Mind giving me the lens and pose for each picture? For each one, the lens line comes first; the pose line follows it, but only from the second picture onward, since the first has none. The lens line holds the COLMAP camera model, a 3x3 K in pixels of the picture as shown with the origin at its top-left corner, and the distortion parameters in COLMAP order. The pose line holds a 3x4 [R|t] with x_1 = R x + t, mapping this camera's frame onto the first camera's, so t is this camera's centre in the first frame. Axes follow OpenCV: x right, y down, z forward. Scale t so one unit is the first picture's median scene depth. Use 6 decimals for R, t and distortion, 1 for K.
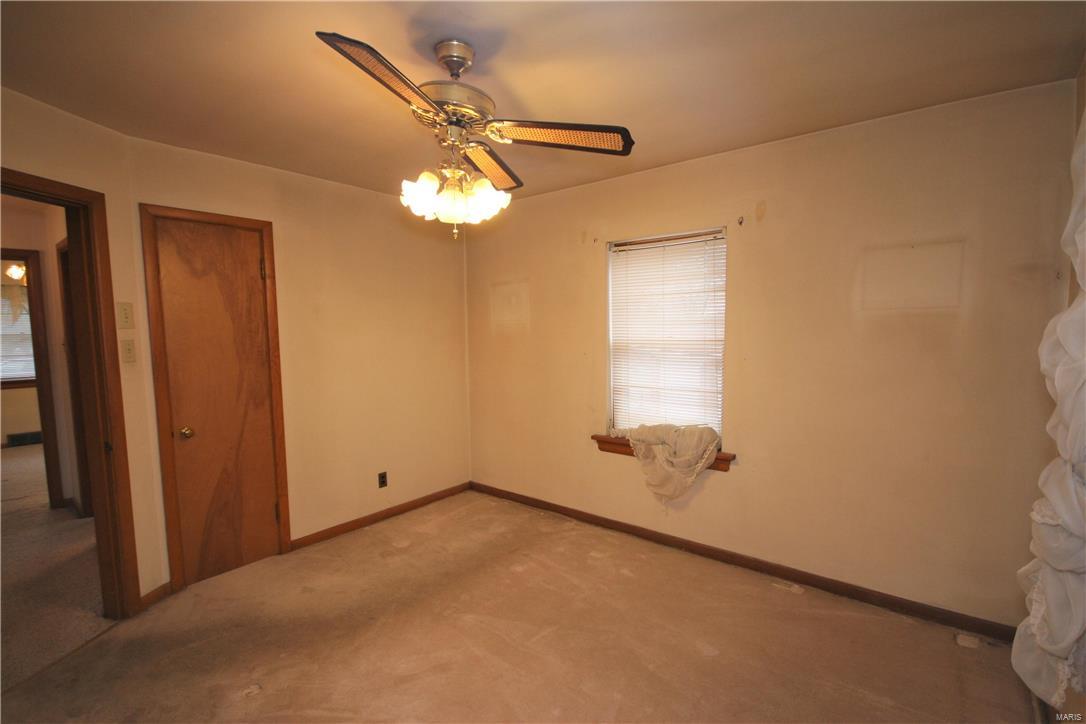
lens RADIAL K [[501.8, 0, 546.7], [0, 501.8, 363.9], [0, 0, 1]] dist [-0.004243, -0.001253]
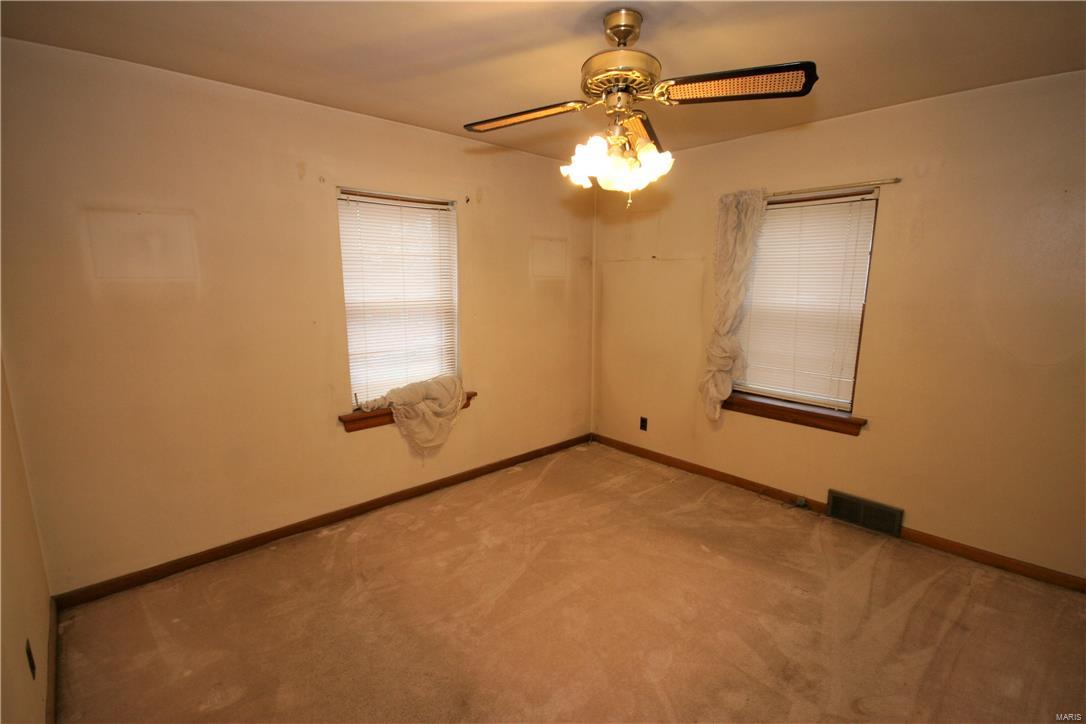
lens RADIAL K [[501.8, 0, 546.8], [0, 501.8, 365.2], [0, 0, 1]] dist [-0.004243, -0.001253]
pose [[0.129691, -0.152829, 0.979706, -0.739989], [0.073639, 0.986806, 0.144189, -0.044921], [-0.988816, 0.053445, 0.139235, 0.581231]]
